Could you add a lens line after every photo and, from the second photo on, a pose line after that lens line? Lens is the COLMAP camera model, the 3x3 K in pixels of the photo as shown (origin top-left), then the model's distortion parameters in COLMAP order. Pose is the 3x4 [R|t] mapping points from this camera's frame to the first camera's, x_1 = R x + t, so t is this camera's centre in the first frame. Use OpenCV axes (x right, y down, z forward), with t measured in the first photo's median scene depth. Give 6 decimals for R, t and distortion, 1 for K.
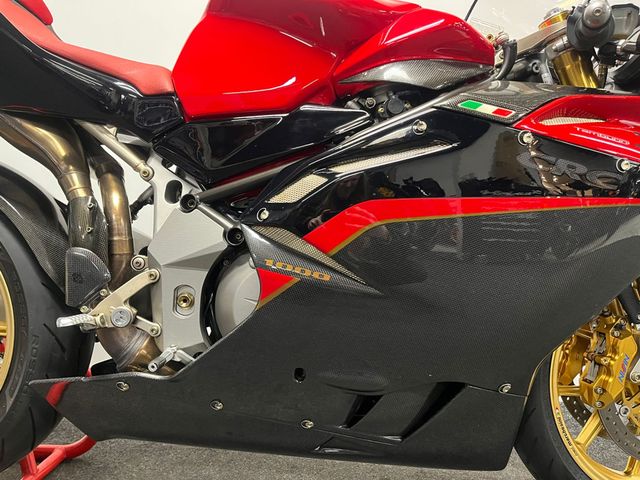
lens RADIAL K [[475.1, 0, 320.0], [0, 475.1, 240.0], [0, 0, 1]] dist [0.022445, -0.007861]
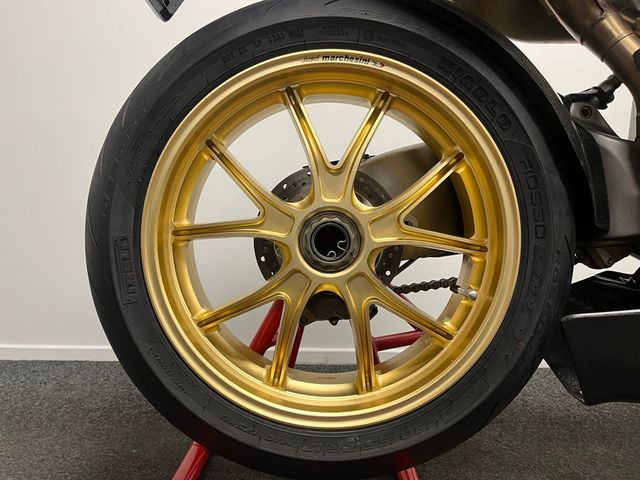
lens RADIAL K [[475.1, 0, 320.0], [0, 475.1, 240.0], [0, 0, 1]] dist [0.022445, -0.007861]
pose [[0.999469, 0.007383, -0.031746, -0.987902], [-0.006842, 0.999830, 0.017117, 0.190588], [0.031867, -0.016891, 0.999349, 0.329221]]
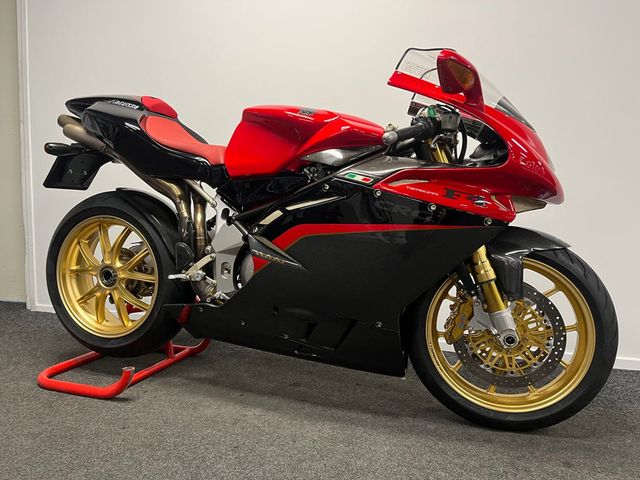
lens RADIAL K [[475.1, 0, 320.0], [0, 475.1, 240.0], [0, 0, 1]] dist [0.022445, -0.007861]
pose [[0.950632, 0.026054, -0.309226, 0.719457], [-0.007719, 0.998146, 0.060369, -0.124874], [0.310226, -0.055002, 0.949070, -0.795330]]
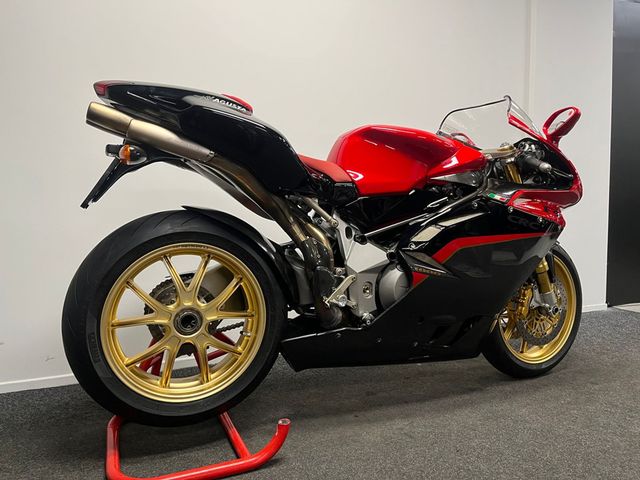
lens RADIAL K [[475.1, 0, 320.0], [0, 475.1, 240.0], [0, 0, 1]] dist [0.022445, -0.007861]
pose [[0.922851, -0.044921, 0.382529, -1.213235], [0.024342, 0.997992, 0.058471, -0.199964], [-0.384388, -0.044649, 0.922091, -0.747075]]
